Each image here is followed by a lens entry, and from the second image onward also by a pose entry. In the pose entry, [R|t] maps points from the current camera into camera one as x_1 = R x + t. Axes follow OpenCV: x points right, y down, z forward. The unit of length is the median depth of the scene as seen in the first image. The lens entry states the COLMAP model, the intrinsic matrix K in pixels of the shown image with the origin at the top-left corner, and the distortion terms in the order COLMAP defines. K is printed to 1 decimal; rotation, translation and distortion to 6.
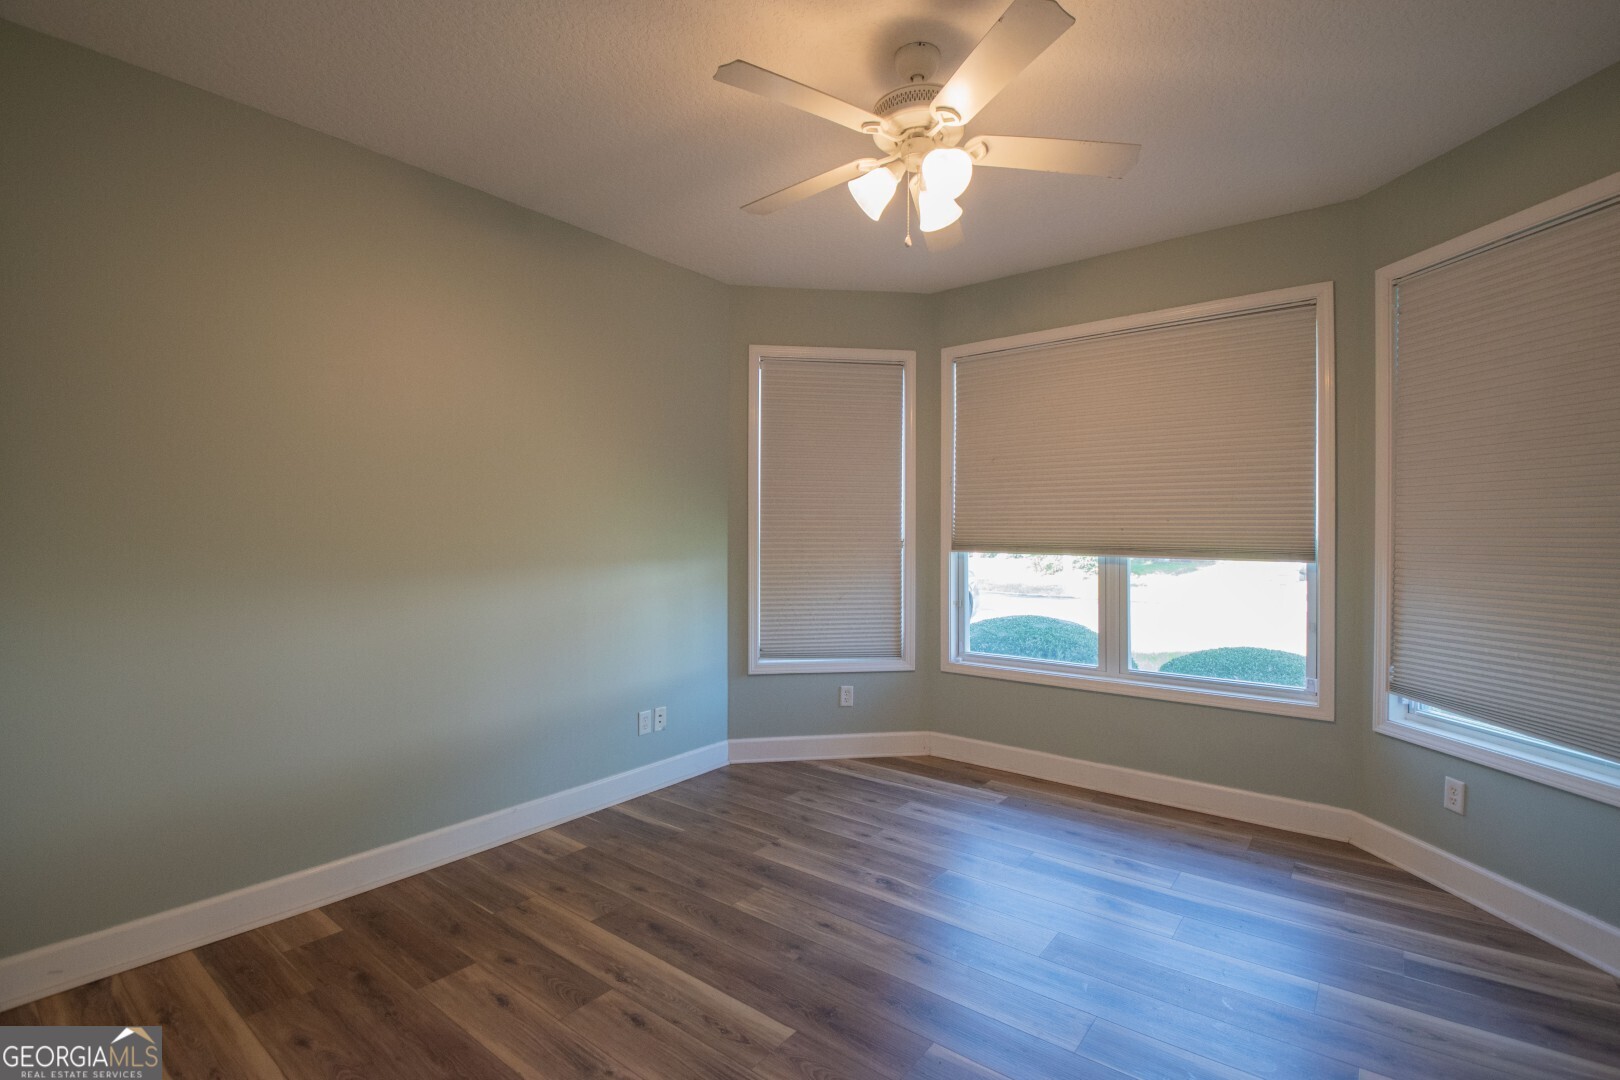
lens RADIAL K [[734.8, 0, 810.0], [0, 734.8, 531.3], [0, 0, 1]] dist [0.037695, -0.036110]
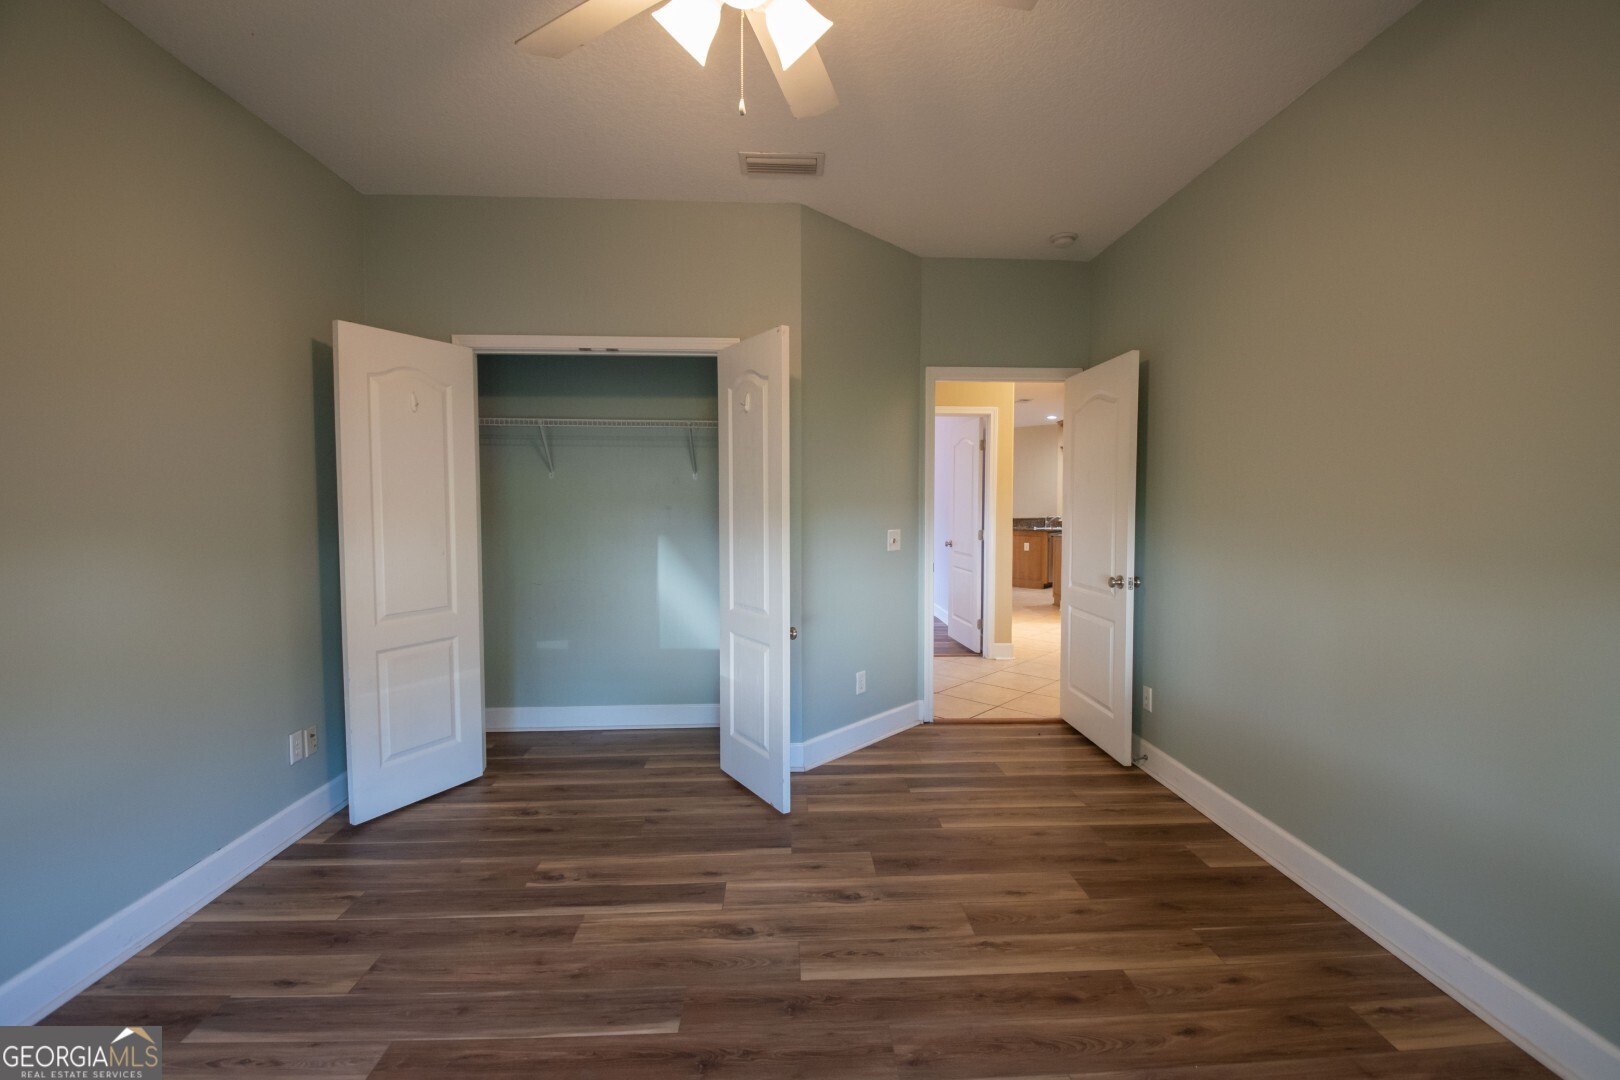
lens RADIAL K [[713.9, 0, 820.6], [0, 713.9, 531.8], [0, 0, 1]] dist [-0.010676, -0.008202]
pose [[-0.741506, 0.024456, -0.670500, 0.384560], [0.000732, 0.999364, 0.035642, 0.005321], [0.670945, 0.025937, -0.741053, 1.089082]]
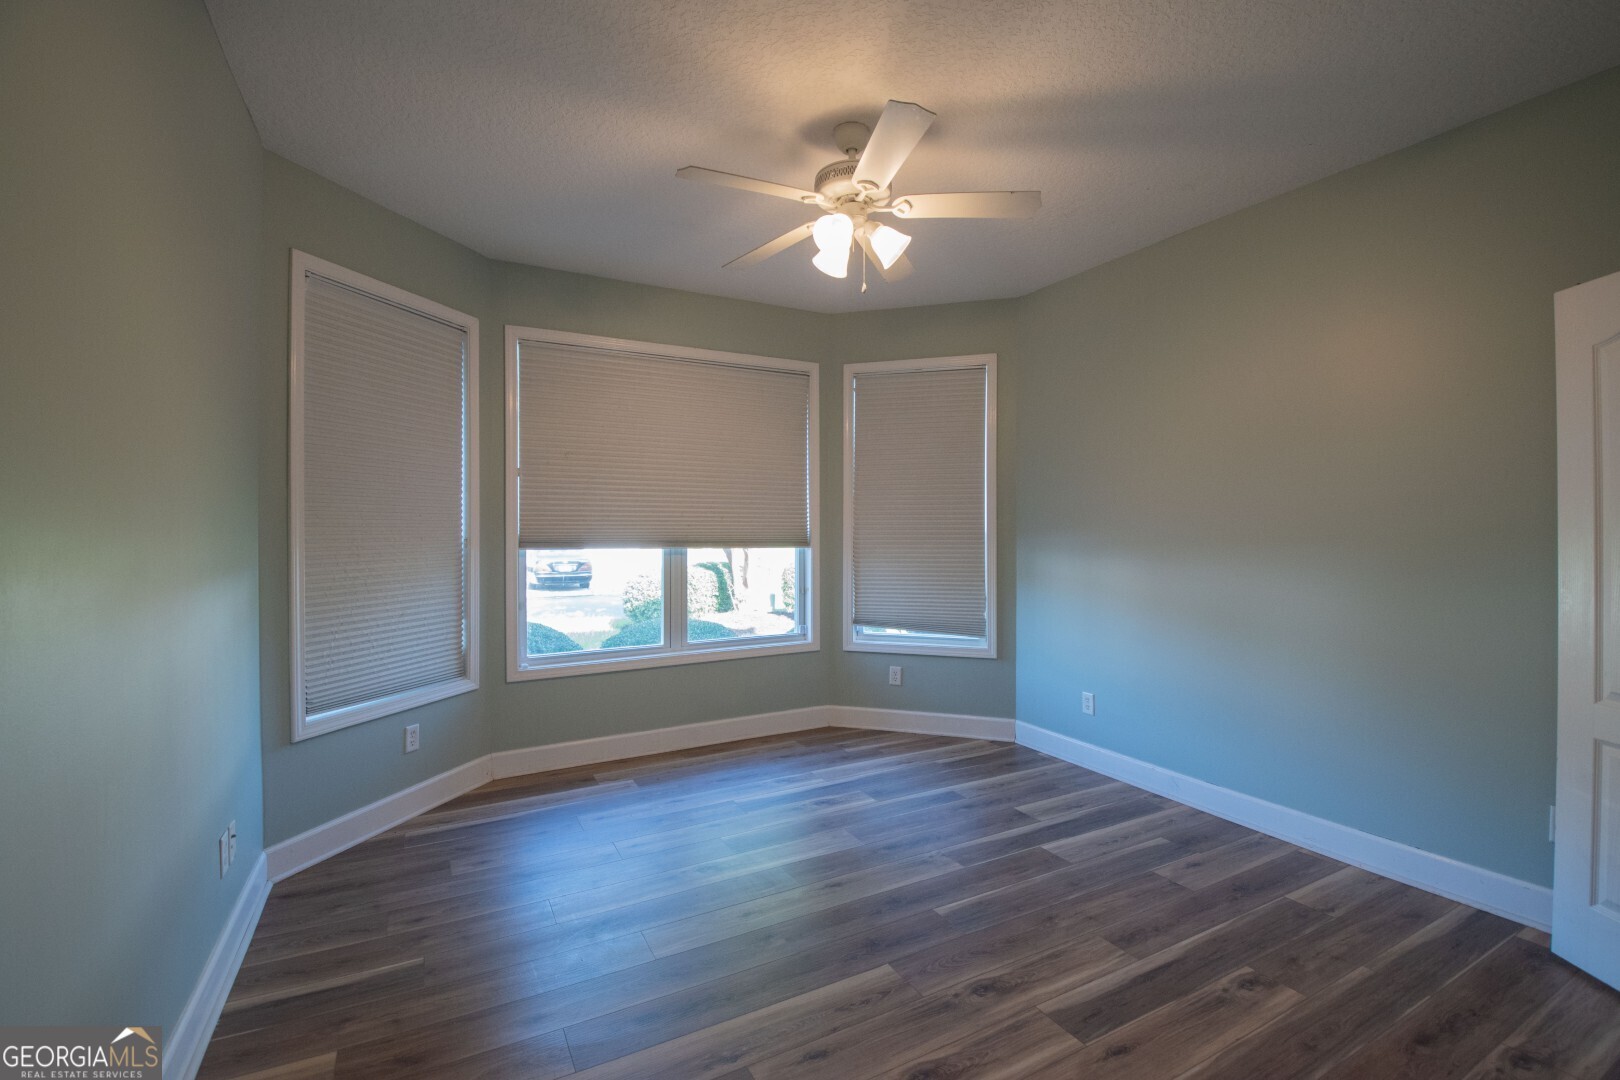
lens RADIAL K [[734.8, 0, 810.0], [0, 734.8, 531.3], [0, 0, 1]] dist [0.037695, -0.036110]
pose [[0.396466, -0.006233, 0.918028, -0.694044], [0.001929, 0.999980, 0.005956, 0.000381], [-0.918047, -0.000591, 0.396470, 0.411318]]
